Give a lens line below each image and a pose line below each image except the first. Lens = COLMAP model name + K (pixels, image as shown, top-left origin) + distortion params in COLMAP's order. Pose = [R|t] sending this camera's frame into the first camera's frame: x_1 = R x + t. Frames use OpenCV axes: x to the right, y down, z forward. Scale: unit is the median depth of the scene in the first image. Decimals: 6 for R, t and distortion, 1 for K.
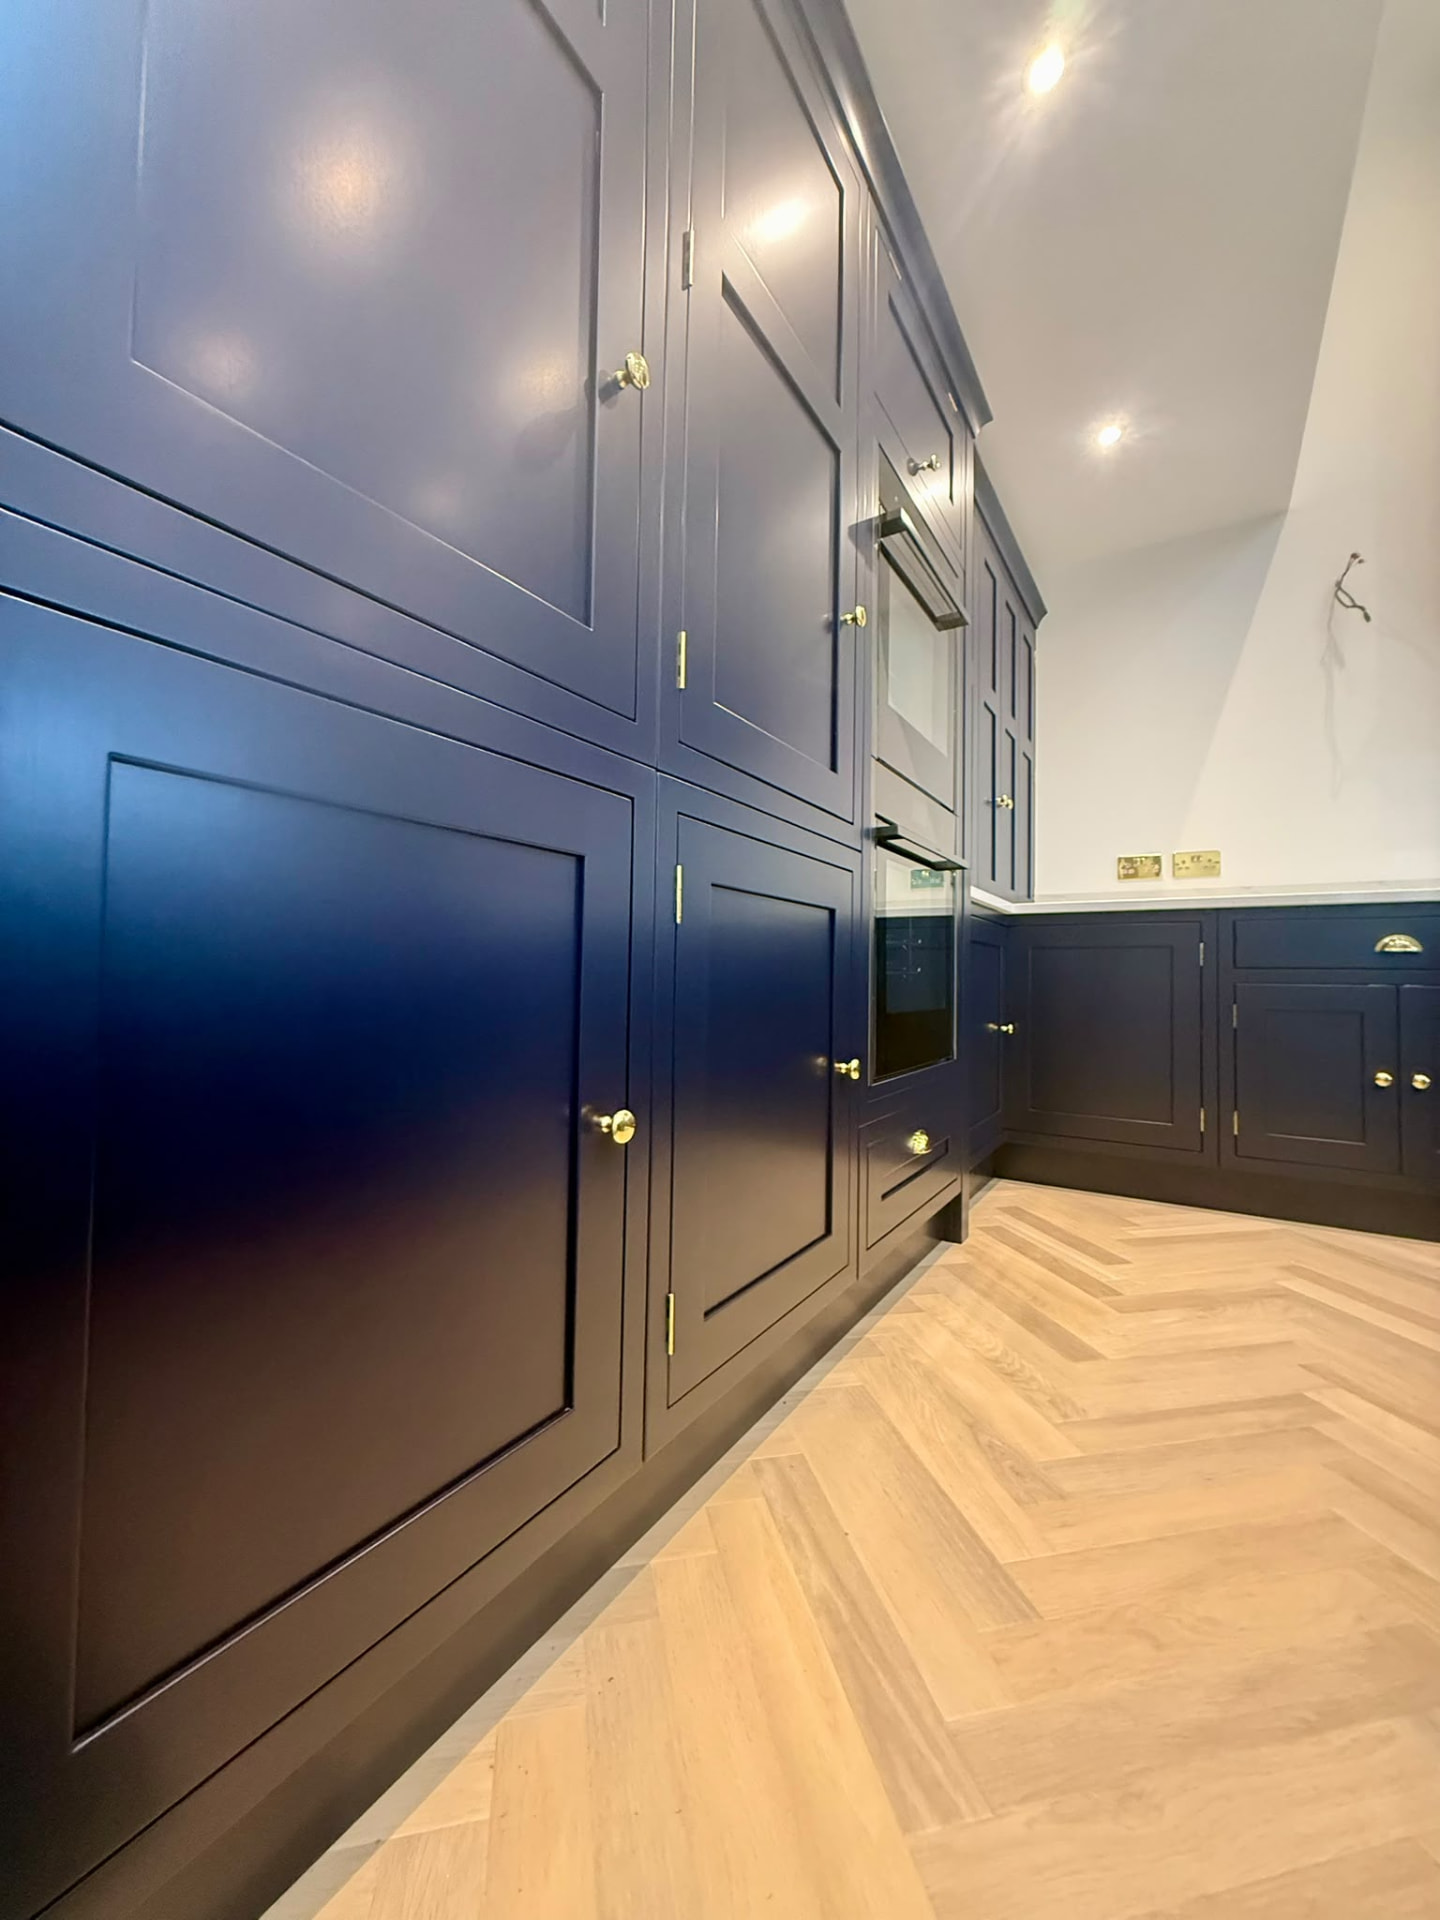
lens RADIAL K [[770.3, 0, 721.1], [0, 770.3, 953.0], [0, 0, 1]] dist [0.000031, 0.000039]
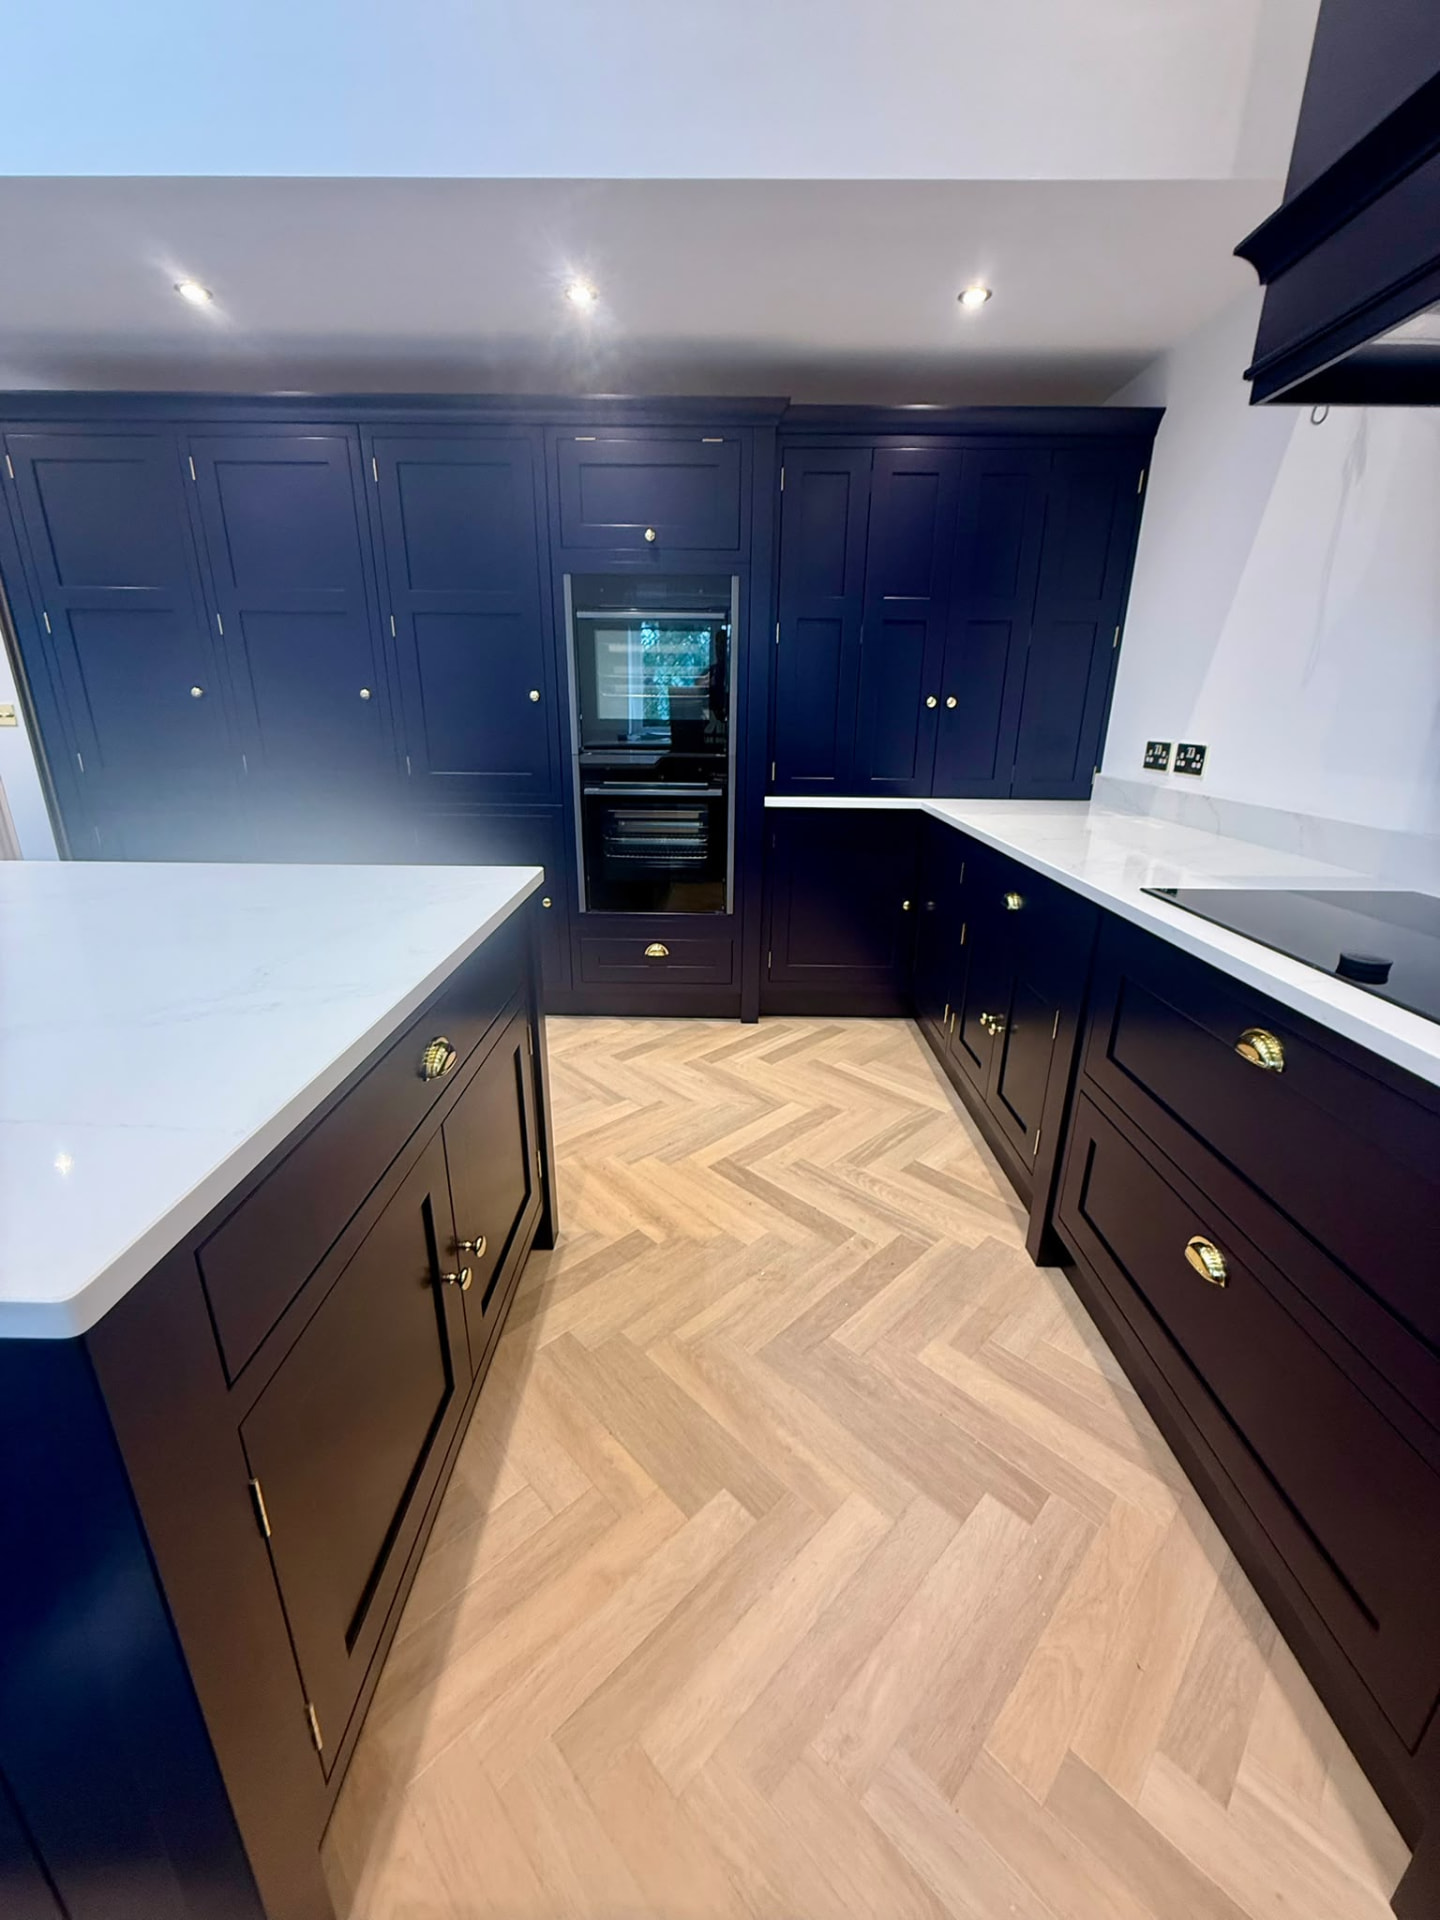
lens RADIAL K [[770.3, 0, 718.8], [0, 770.3, 962.1], [0, 0, 1]] dist [0.000031, 0.000039]
pose [[0.517858, 0.262571, -0.814174, 1.727981], [0.023940, 0.946910, 0.320605, -0.298260], [0.855131, -0.185520, 0.484079, 0.201986]]
